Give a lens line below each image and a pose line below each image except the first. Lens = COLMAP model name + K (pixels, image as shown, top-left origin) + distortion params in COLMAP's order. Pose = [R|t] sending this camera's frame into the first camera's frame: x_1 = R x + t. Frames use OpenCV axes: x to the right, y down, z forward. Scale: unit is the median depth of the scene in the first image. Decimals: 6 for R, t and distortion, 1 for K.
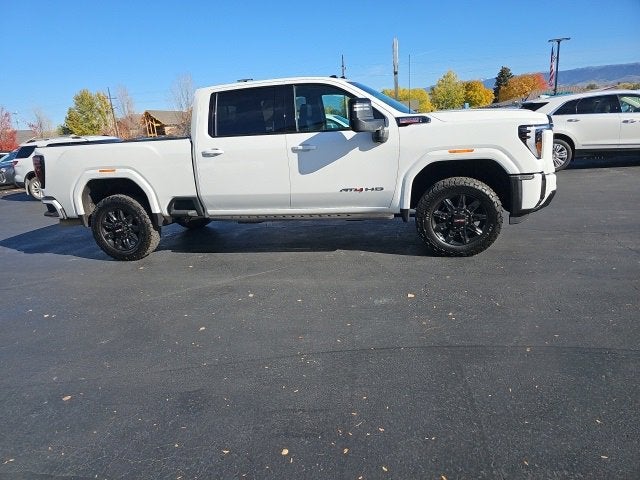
lens RADIAL K [[427.5, 0, 316.7], [0, 427.5, 239.4], [0, 0, 1]] dist [0.060135, -0.052639]
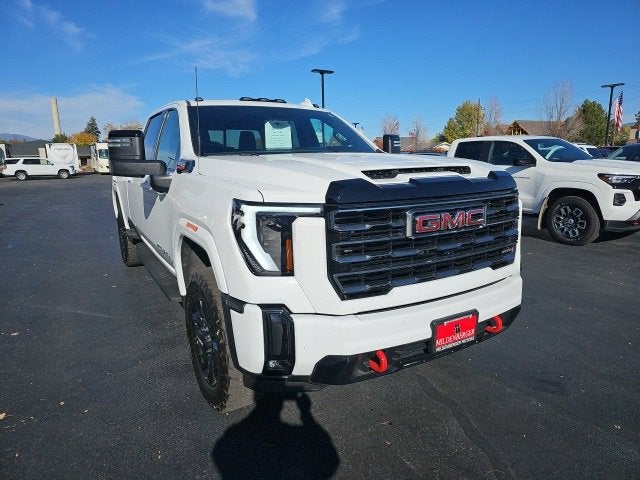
lens RADIAL K [[426.0, 0, 319.7], [0, 426.0, 235.8], [0, 0, 1]] dist [0.062403, -0.055291]
pose [[0.679495, 0.202668, -0.705133, 0.788452], [-0.221037, 0.972985, 0.066654, -0.246697], [0.699592, 0.110569, 0.705936, 0.654871]]
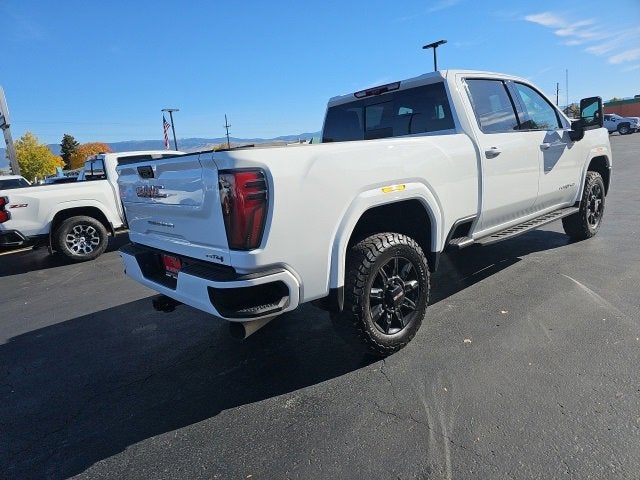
lens RADIAL K [[416.6, 0, 316.3], [0, 416.6, 248.7], [0, 0, 1]] dist [0.058905, -0.048245]
pose [[0.594679, -0.154726, 0.788934, -1.071777], [0.251315, 0.967905, 0.000391, -0.122116], [-0.763674, 0.198038, 0.614478, 0.851767]]
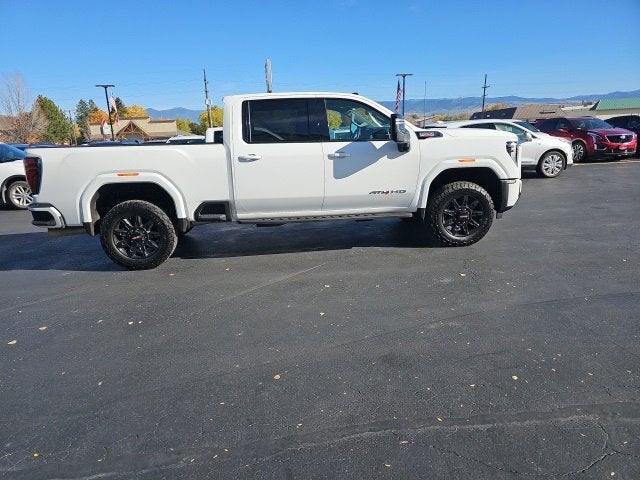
lens RADIAL K [[426.2, 0, 319.7], [0, 426.2, 241.8], [0, 0, 1]] dist [0.060900, -0.052727]
pose [[0.943653, -0.040174, 0.328489, -0.447519], [0.050196, 0.998495, -0.022084, 0.033598], [-0.327107, 0.037328, 0.944250, -0.026140]]
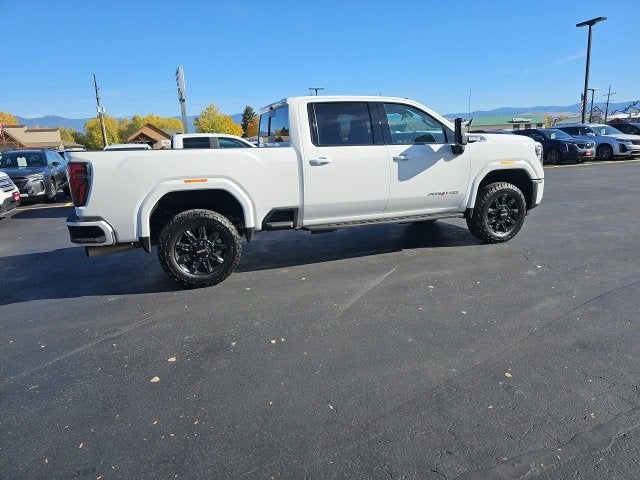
lens RADIAL K [[426.5, 0, 330.1], [0, 426.5, 237.8], [0, 0, 1]] dist [0.053509, -0.046849]
pose [[0.830001, -0.075075, 0.552686, -0.818408], [0.113995, 0.992817, -0.036331, 0.014119], [-0.545989, 0.093158, 0.832597, 0.184955]]
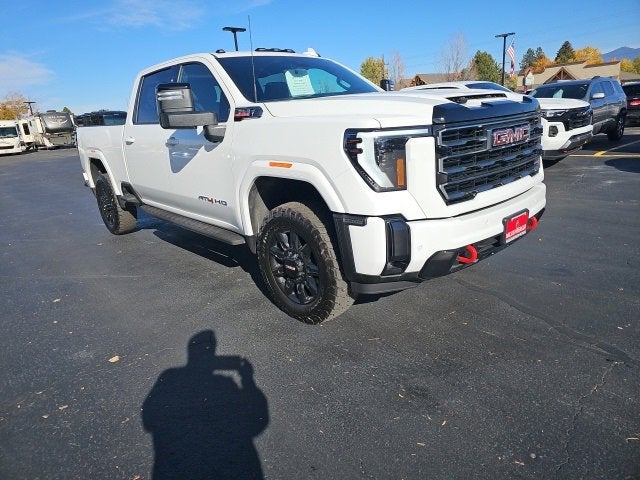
lens RADIAL K [[426.0, 0, 310.6], [0, 426.0, 231.9], [0, 0, 1]] dist [0.061704, -0.052598]
pose [[0.807578, 0.171604, -0.564243, 0.686095], [-0.134060, 0.985101, 0.107726, -0.165451], [0.574322, -0.011355, 0.818551, 0.461752]]
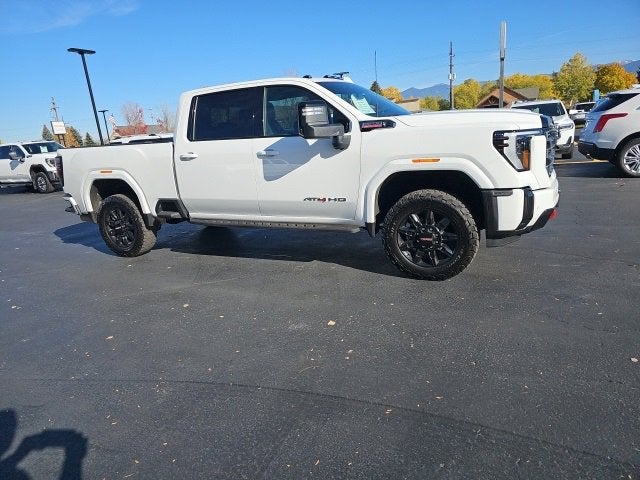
lens RADIAL K [[427.5, 0, 316.7], [0, 427.5, 239.4], [0, 0, 1]] dist [0.060135, -0.052639]
pose [[0.970680, 0.056803, -0.233566, 0.305150], [-0.052705, 0.998328, 0.023753, -0.050414], [0.234525, -0.010746, 0.972051, 0.095599]]
